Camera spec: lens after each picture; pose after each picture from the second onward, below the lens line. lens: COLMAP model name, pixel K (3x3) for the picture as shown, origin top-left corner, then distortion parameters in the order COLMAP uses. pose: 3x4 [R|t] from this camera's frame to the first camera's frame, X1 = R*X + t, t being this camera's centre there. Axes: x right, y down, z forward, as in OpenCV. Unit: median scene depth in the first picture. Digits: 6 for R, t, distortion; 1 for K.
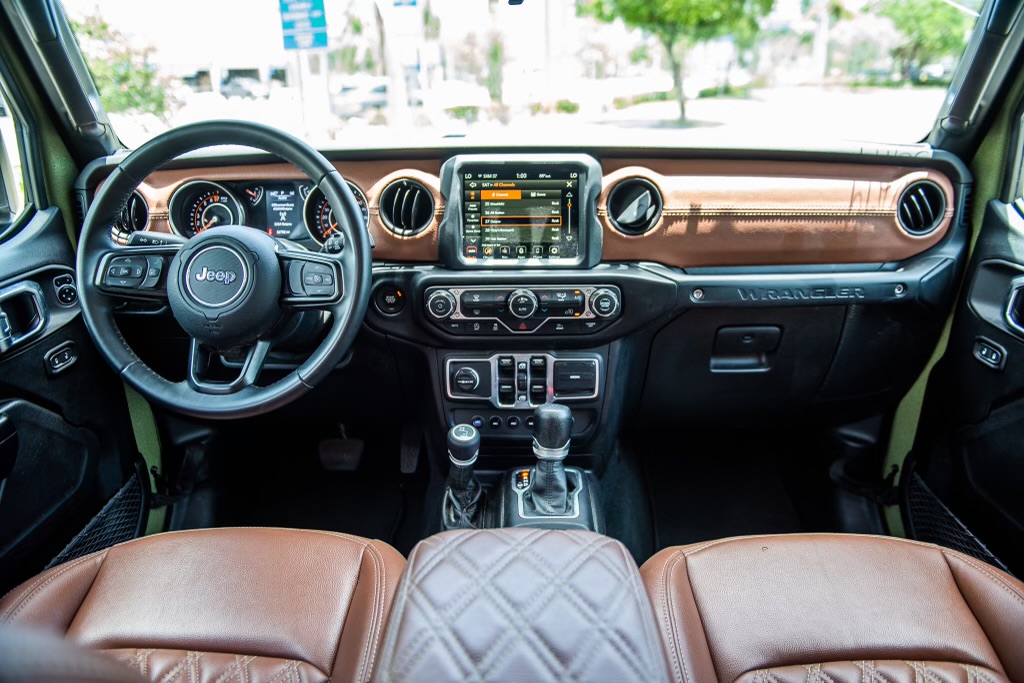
lens RADIAL K [[683.7, 0, 505.2], [0, 683.7, 342.0], [0, 0, 1]] dist [-0.059315, -0.000078]
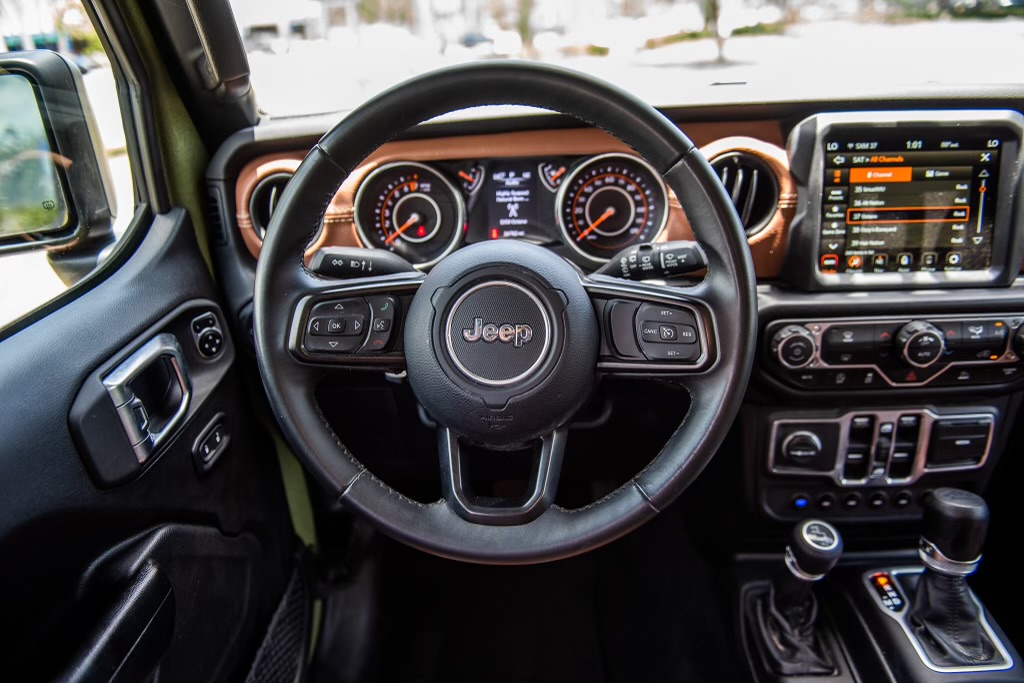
lens RADIAL K [[683.7, 0, 514.3], [0, 683.7, 343.9], [0, 0, 1]] dist [-0.059315, -0.000078]
pose [[0.998982, -0.023803, -0.038329, -0.332131], [0.026517, 0.997056, 0.071945, -0.111127], [0.036504, -0.072888, 0.996672, 0.343897]]
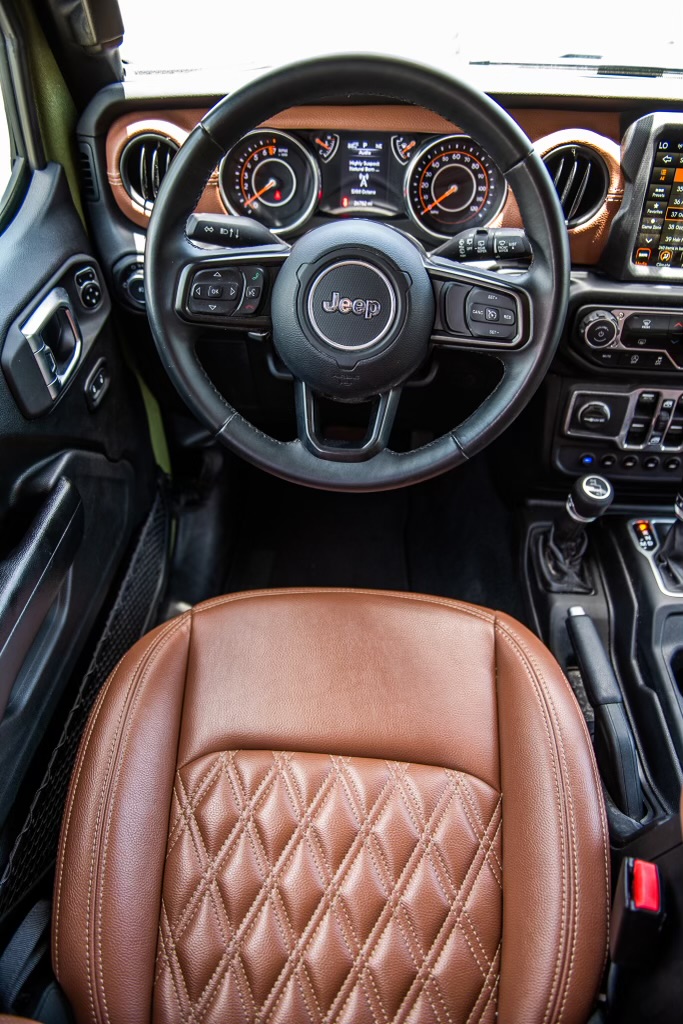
lens RADIAL K [[683.7, 0, 341.0], [0, 683.7, 511.0], [0, 0, 1]] dist [-0.059315, -0.000078]
pose [[0.998931, 0.041562, -0.020240, -0.353138], [-0.030701, 0.923773, 0.381707, -0.145365], [0.034561, -0.380678, 0.924062, 0.218401]]
